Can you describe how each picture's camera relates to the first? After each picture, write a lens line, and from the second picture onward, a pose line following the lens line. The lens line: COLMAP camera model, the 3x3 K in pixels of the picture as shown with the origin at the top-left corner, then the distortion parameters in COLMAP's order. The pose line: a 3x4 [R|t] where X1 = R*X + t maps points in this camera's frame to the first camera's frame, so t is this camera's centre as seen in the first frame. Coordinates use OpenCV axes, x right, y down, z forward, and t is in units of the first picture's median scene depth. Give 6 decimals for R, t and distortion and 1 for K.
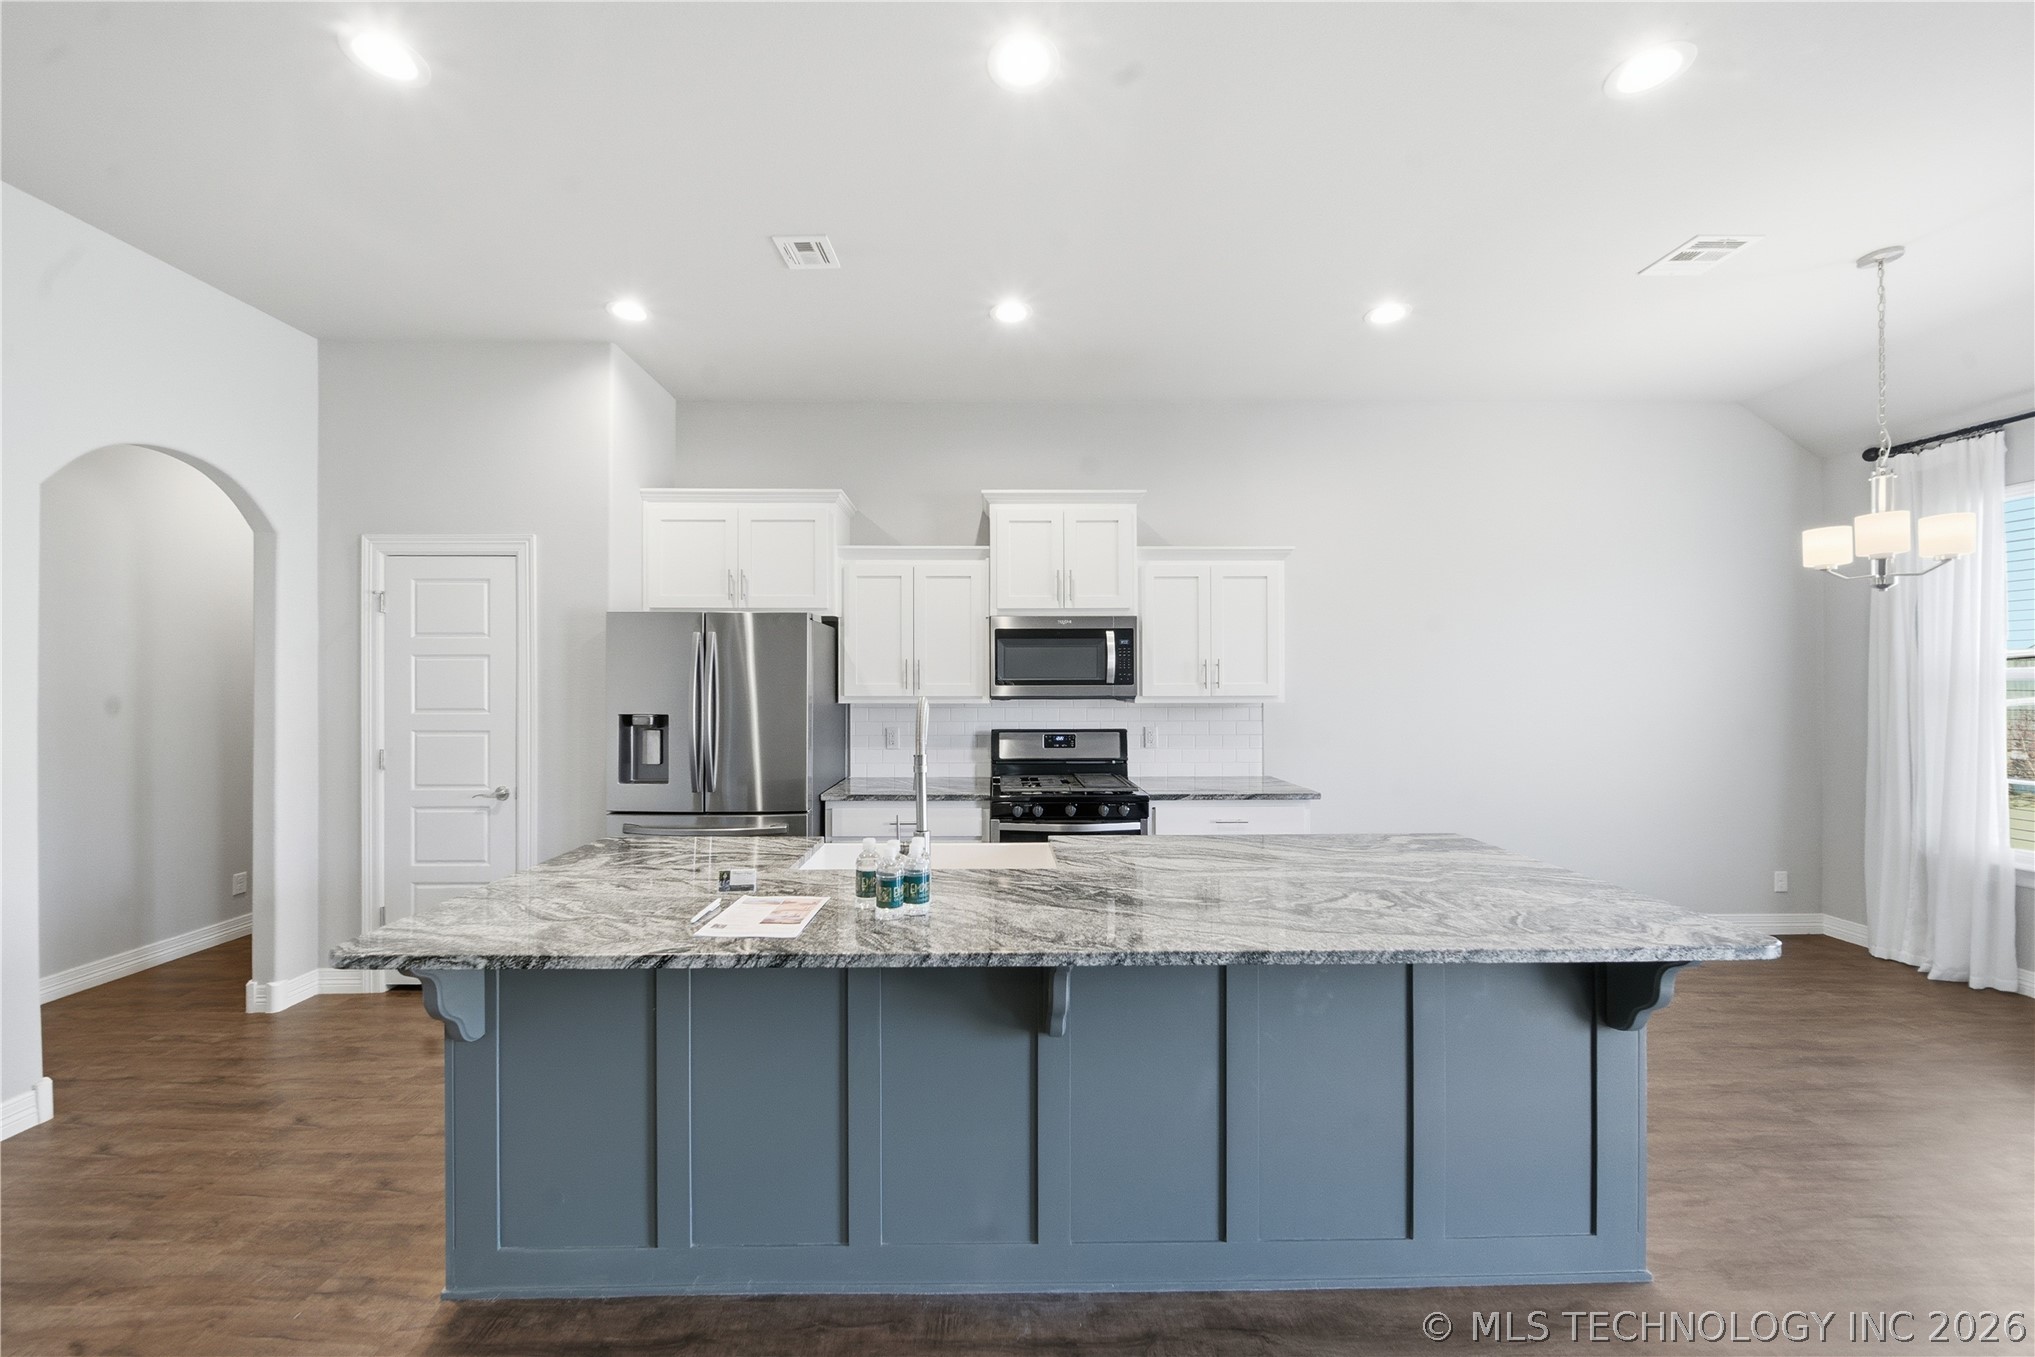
lens RADIAL K [[725.3, 0, 1001.0], [0, 725.3, 681.1], [0, 0, 1]] dist [-0.000903, -0.001363]
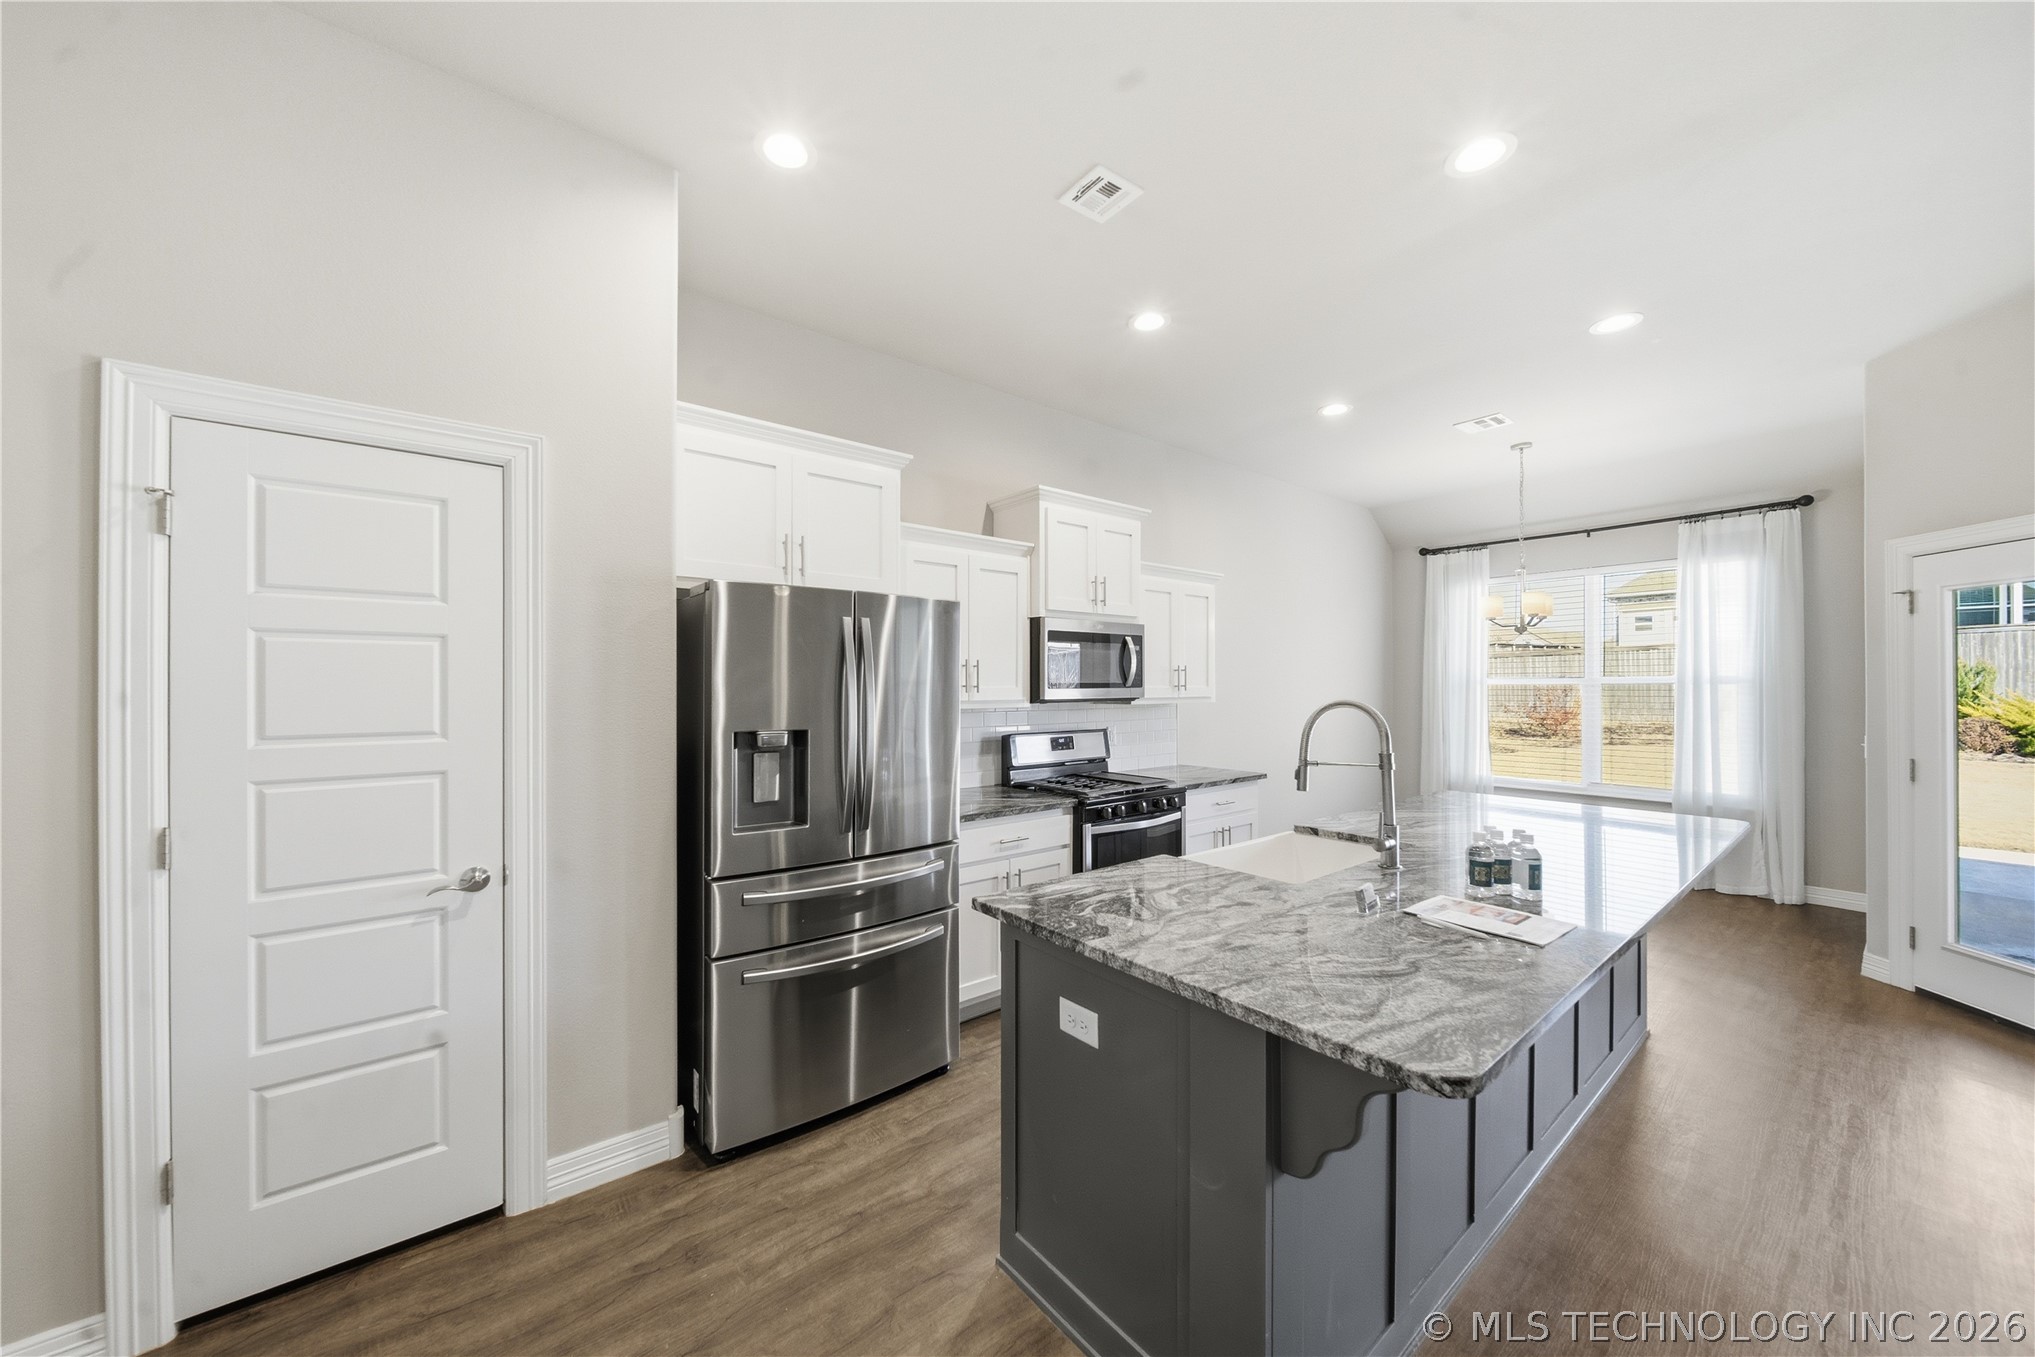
lens RADIAL K [[725.3, 0, 1002.3], [0, 725.3, 686.3], [0, 0, 1]] dist [-0.000903, -0.001363]
pose [[0.790678, -0.000115, 0.612232, -0.707889], [-0.001387, 0.999997, 0.001979, 0.001419], [-0.612230, -0.002414, 0.790676, 0.296659]]
